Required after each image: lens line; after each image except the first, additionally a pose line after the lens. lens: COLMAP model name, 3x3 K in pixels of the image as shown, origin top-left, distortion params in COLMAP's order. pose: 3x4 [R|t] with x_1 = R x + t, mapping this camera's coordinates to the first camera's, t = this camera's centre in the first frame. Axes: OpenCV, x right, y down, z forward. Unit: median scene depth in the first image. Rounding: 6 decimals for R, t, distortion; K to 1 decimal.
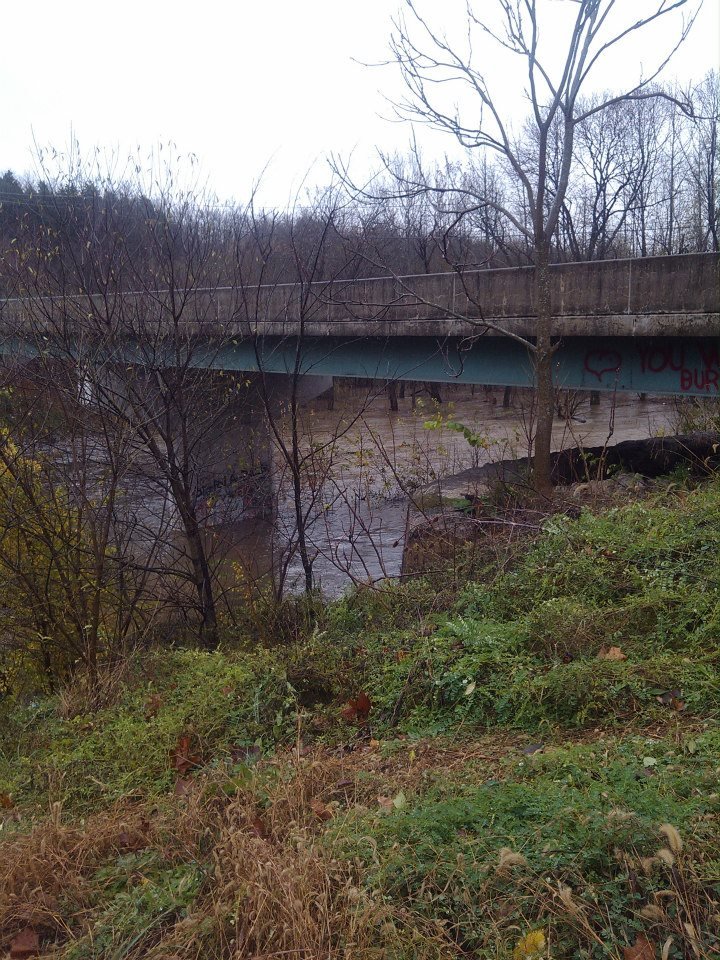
lens RADIAL K [[902.1, 0, 361.9], [0, 902.1, 483.4], [0, 0, 1]] dist [0.020446, 0.000000]
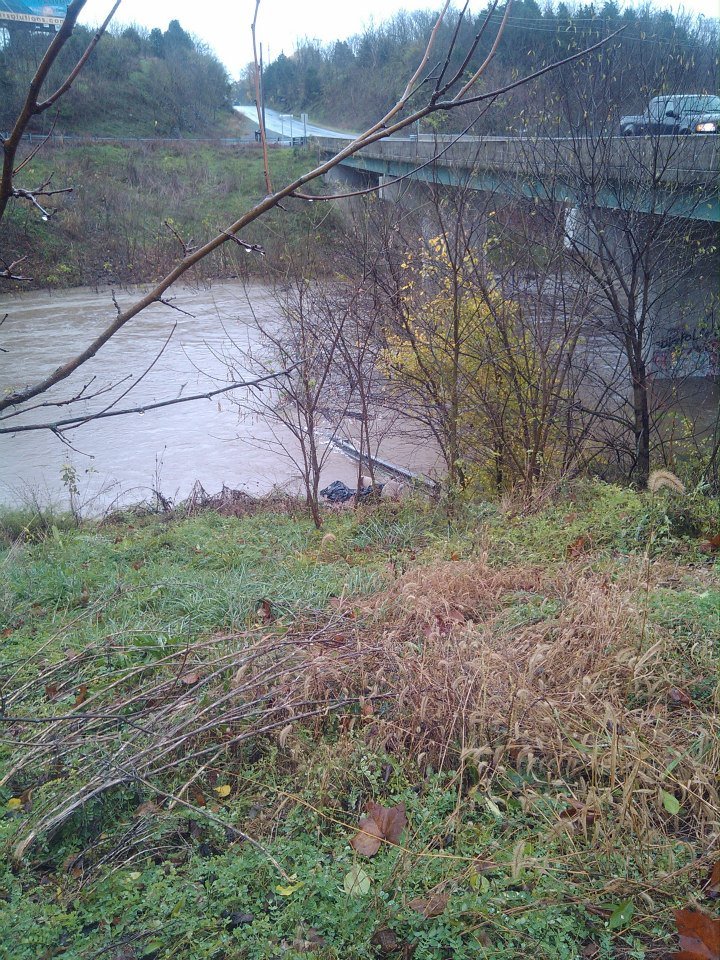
lens RADIAL K [[902.1, 0, 359.9], [0, 902.1, 481.7], [0, 0, 1]] dist [0.020446, 0.000000]
pose [[0.866811, 0.181402, -0.464469, 0.048467], [-0.098190, 0.975337, 0.197679, -0.014604], [0.488873, -0.125744, 0.863245, -0.120237]]
